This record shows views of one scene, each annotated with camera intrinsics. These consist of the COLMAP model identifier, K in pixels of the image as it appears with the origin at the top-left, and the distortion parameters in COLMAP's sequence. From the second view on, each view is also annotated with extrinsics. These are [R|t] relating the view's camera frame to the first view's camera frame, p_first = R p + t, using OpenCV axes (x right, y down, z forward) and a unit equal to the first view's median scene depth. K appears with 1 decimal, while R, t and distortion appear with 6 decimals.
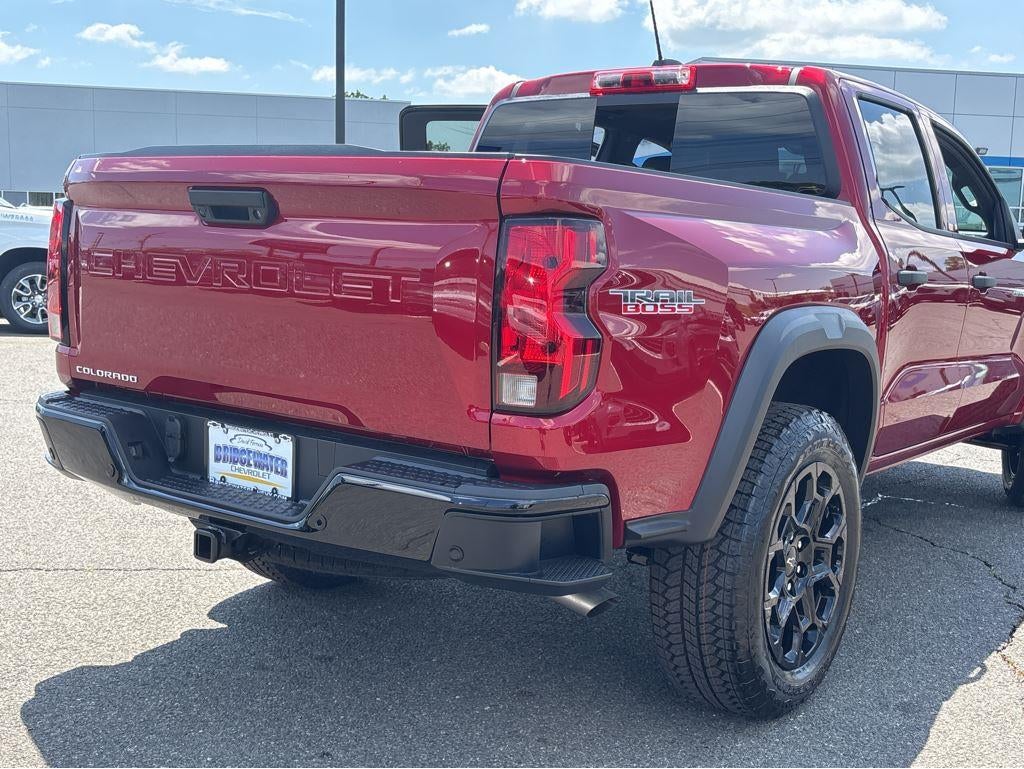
lens RADIAL K [[1169.3, 0, 505.9], [0, 1169.3, 387.5], [0, 0, 1]] dist [0.164452, -0.472650]
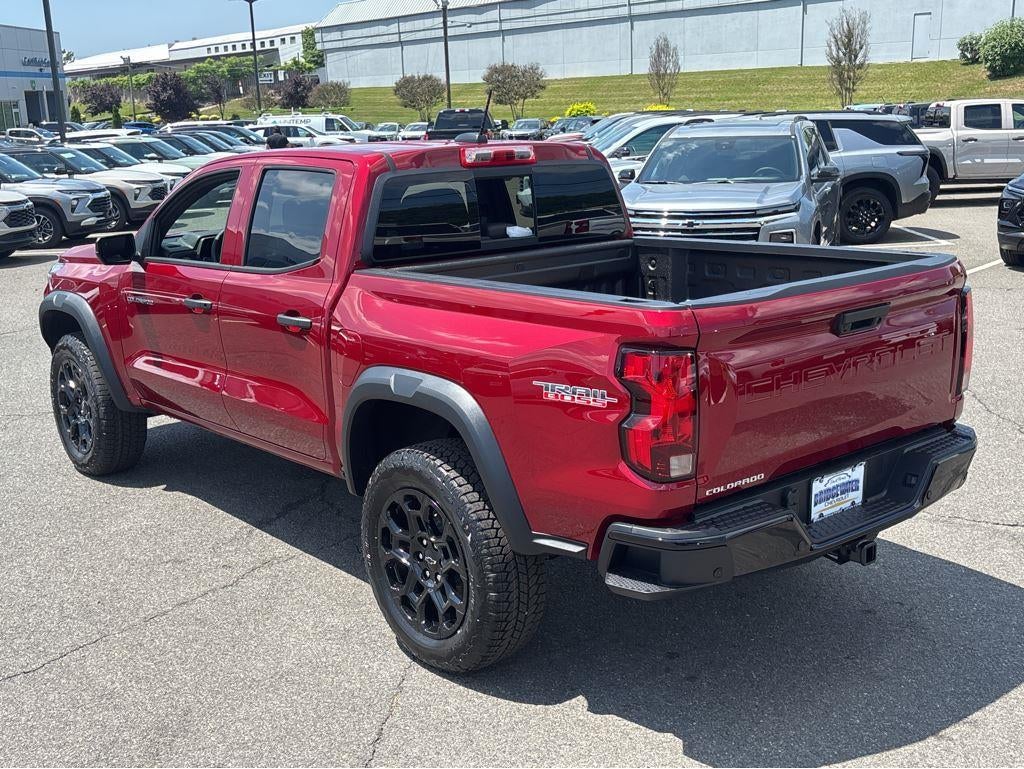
lens RADIAL K [[1184.6, 0, 512.0], [0, 1184.6, 384.5], [0, 0, 1]] dist [0.013804, 0.010343]
pose [[0.235913, -0.262083, 0.935766, -1.505512], [0.162237, 0.960053, 0.227984, -0.421476], [-0.958136, 0.098032, 0.269008, 0.916481]]
